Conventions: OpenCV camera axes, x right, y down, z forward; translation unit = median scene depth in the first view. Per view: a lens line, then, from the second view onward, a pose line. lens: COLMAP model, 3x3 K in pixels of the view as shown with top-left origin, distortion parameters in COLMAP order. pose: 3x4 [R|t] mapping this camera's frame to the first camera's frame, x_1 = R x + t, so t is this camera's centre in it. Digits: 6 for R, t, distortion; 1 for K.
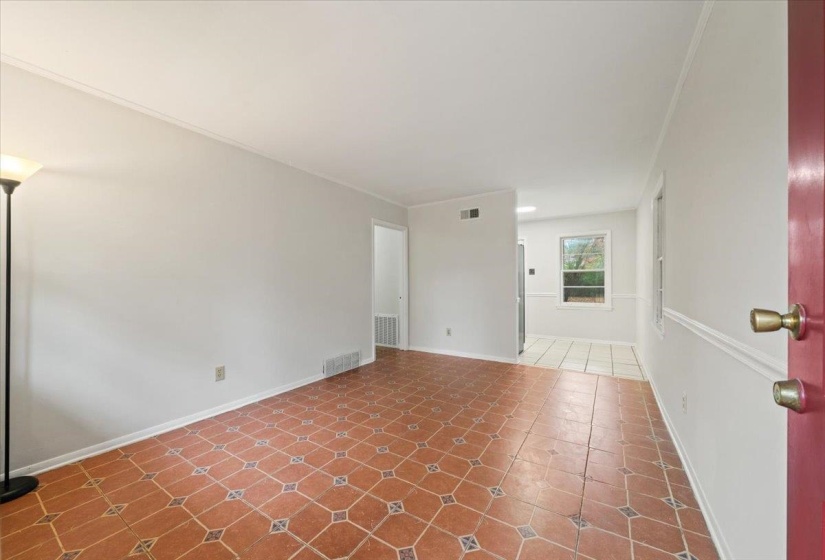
lens RADIAL K [[310.7, 0, 412.1], [0, 310.7, 284.1], [0, 0, 1]] dist [-0.001030, -0.000129]
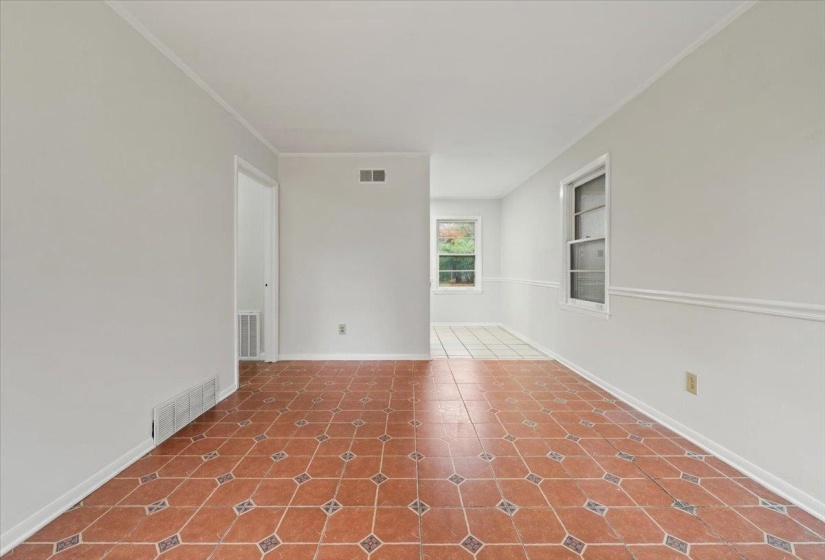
lens RADIAL K [[326.1, 0, 409.1], [0, 326.1, 257.2], [0, 0, 1]] dist [-0.001123, -0.000194]
pose [[0.843756, 0.027960, 0.535998, -0.174994], [-0.001522, 0.998763, -0.049702, 0.021863], [-0.536725, 0.041121, 0.842755, 0.259052]]
